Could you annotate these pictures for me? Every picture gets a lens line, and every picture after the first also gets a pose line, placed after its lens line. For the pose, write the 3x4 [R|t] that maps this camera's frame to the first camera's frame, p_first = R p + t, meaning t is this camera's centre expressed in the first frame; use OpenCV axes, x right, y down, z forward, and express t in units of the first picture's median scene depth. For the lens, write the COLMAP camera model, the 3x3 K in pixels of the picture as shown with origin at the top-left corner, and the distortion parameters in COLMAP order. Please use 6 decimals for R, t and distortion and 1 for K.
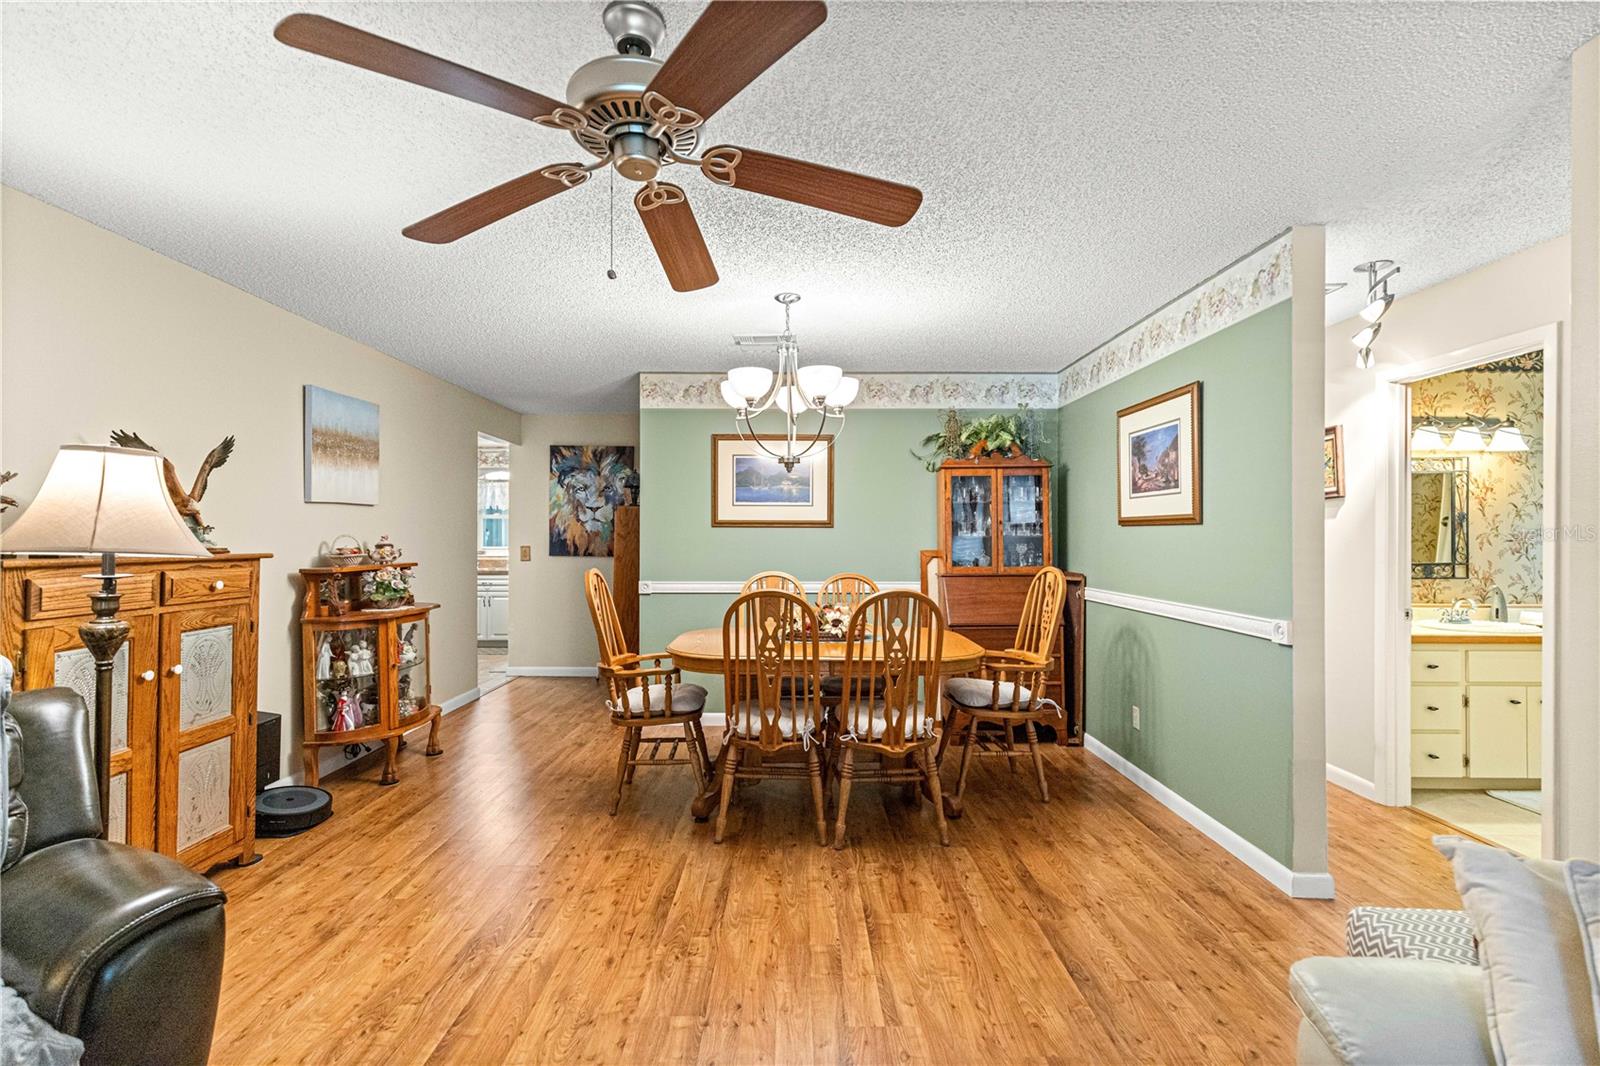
lens RADIAL K [[724.0, 0, 793.7], [0, 724.0, 536.1], [0, 0, 1]] dist [0.007853, -0.000716]
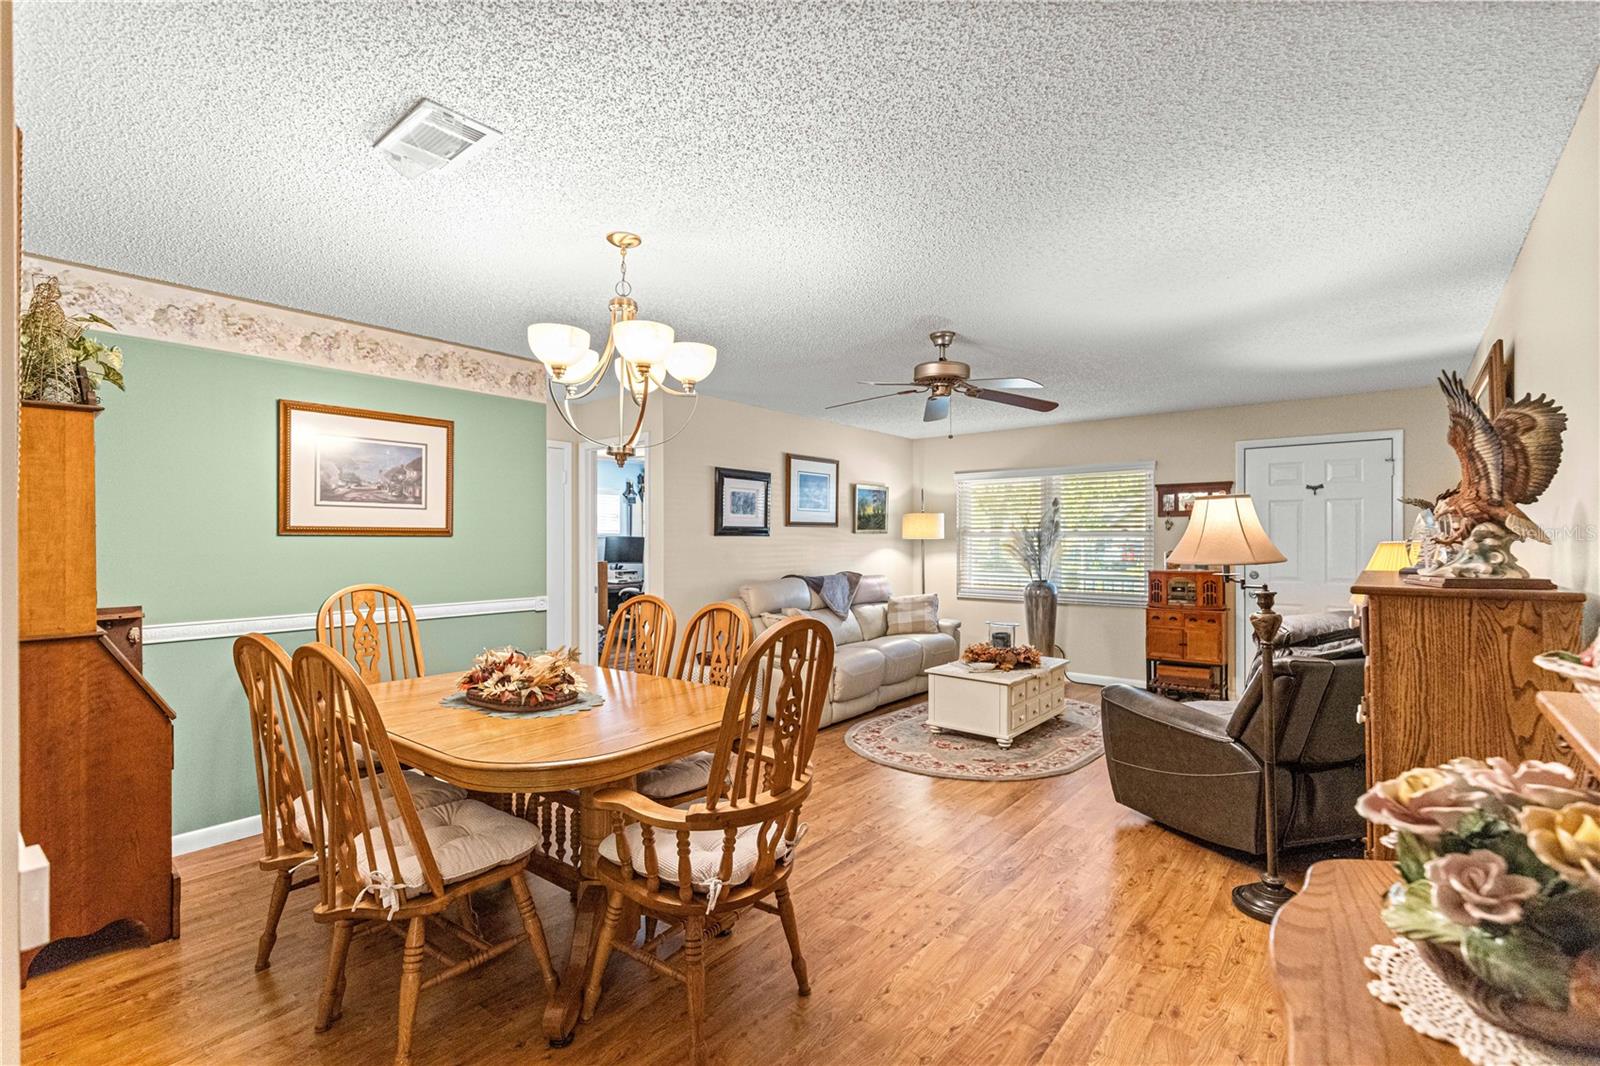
lens RADIAL K [[724.0, 0, 792.9], [0, 724.0, 537.6], [0, 0, 1]] dist [0.007853, -0.000716]
pose [[-0.770202, 0.000353, 0.637800, -0.534569], [-0.000415, 0.999999, -0.001054, -0.010584], [-0.637800, -0.001077, -0.770201, 1.236487]]
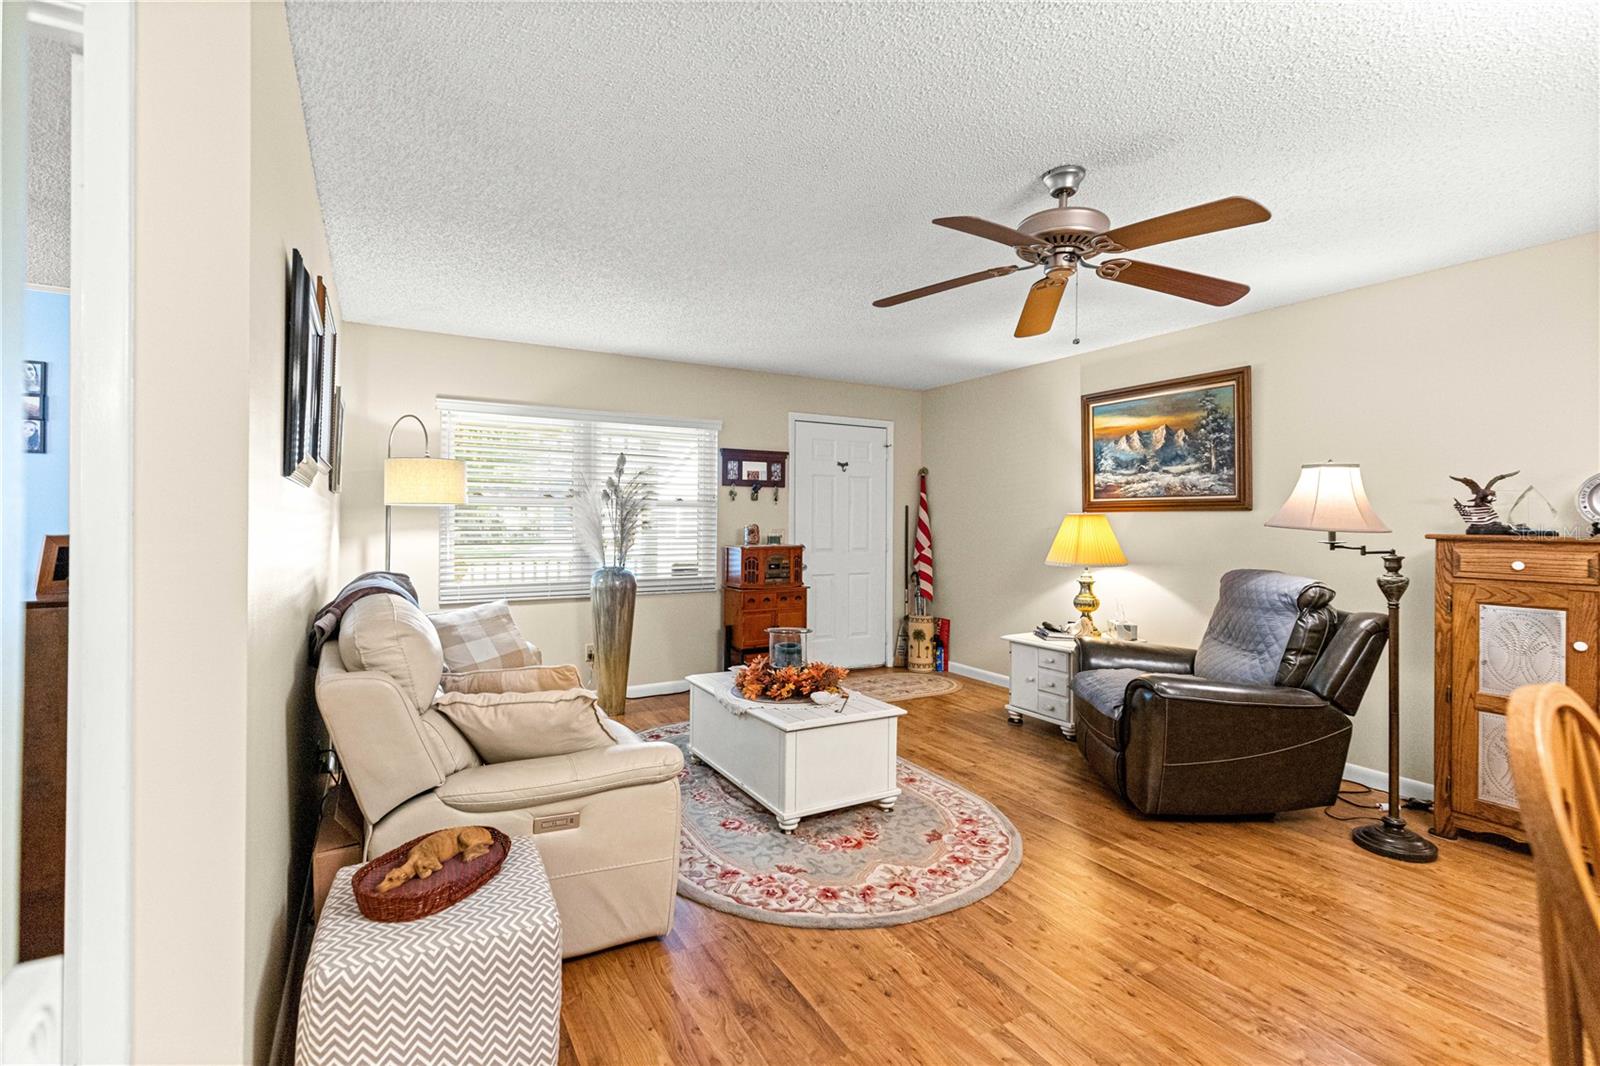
lens RADIAL K [[724.0, 0, 801.5], [0, 724.0, 520.2], [0, 0, 1]] dist [0.007853, -0.000716]
pose [[-0.864593, -0.006892, -0.502425, 0.390807], [-0.007715, 0.999970, -0.000440, 0.007193], [0.502413, 0.003496, -0.864621, 0.788669]]
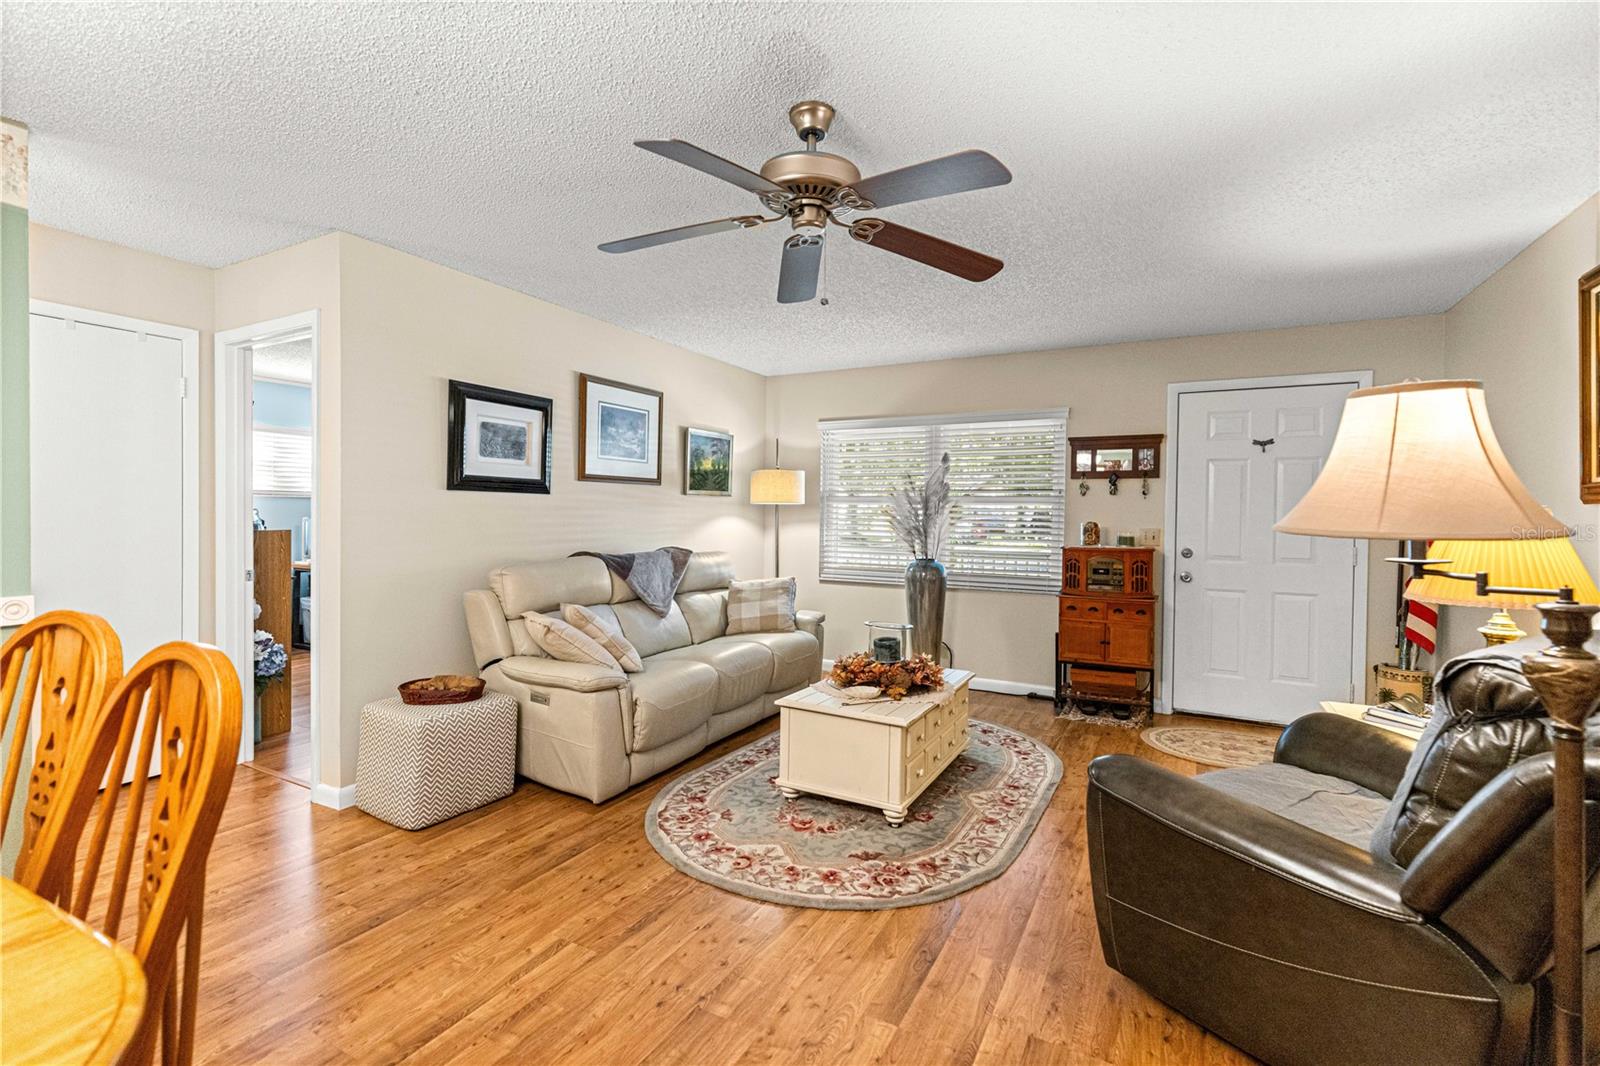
lens RADIAL K [[724.0, 0, 794.4], [0, 724.0, 526.4], [0, 0, 1]] dist [0.007853, -0.000716]
pose [[-0.879783, -0.019981, 0.474955, -0.321107], [-0.012816, 0.999750, 0.018318, 0.006646], [-0.475202, 0.010029, -0.879819, 0.844416]]
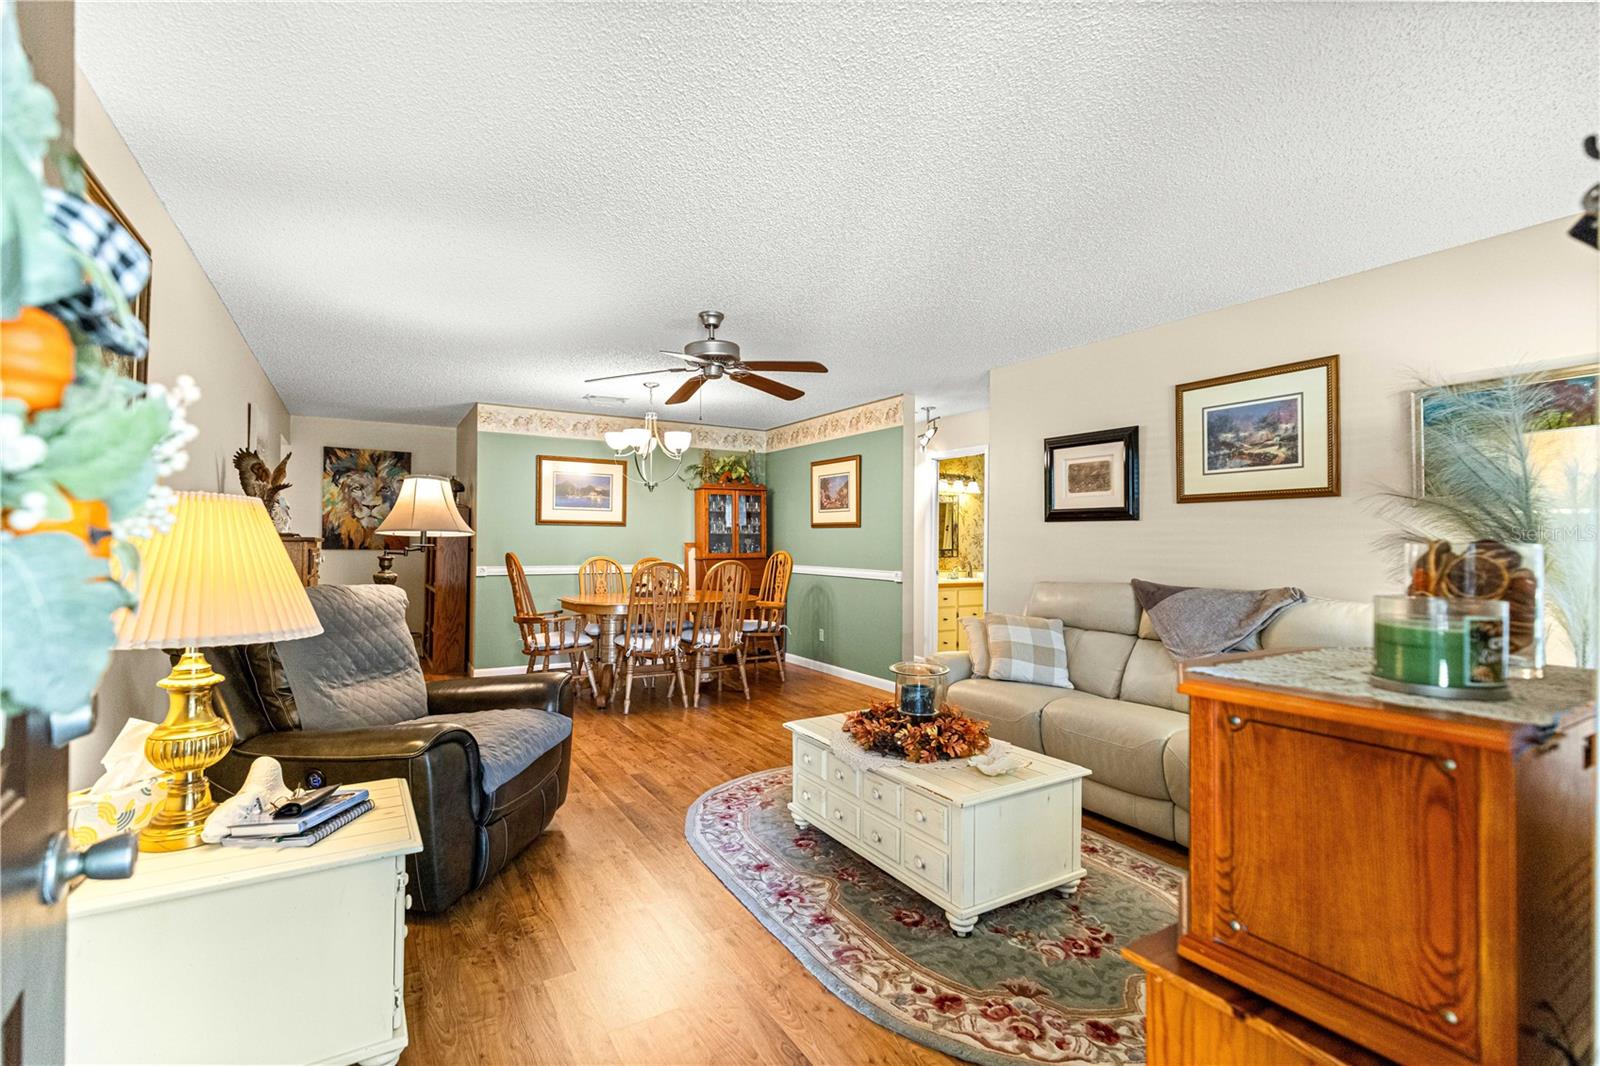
lens RADIAL K [[724.0, 0, 797.8], [0, 724.0, 539.9], [0, 0, 1]] dist [0.007853, -0.000716]
pose [[0.857538, 0.005357, 0.514393, -0.467011], [-0.006207, 0.999981, -0.000066, 0.015004], [-0.514383, -0.003136, 0.857555, -0.470787]]
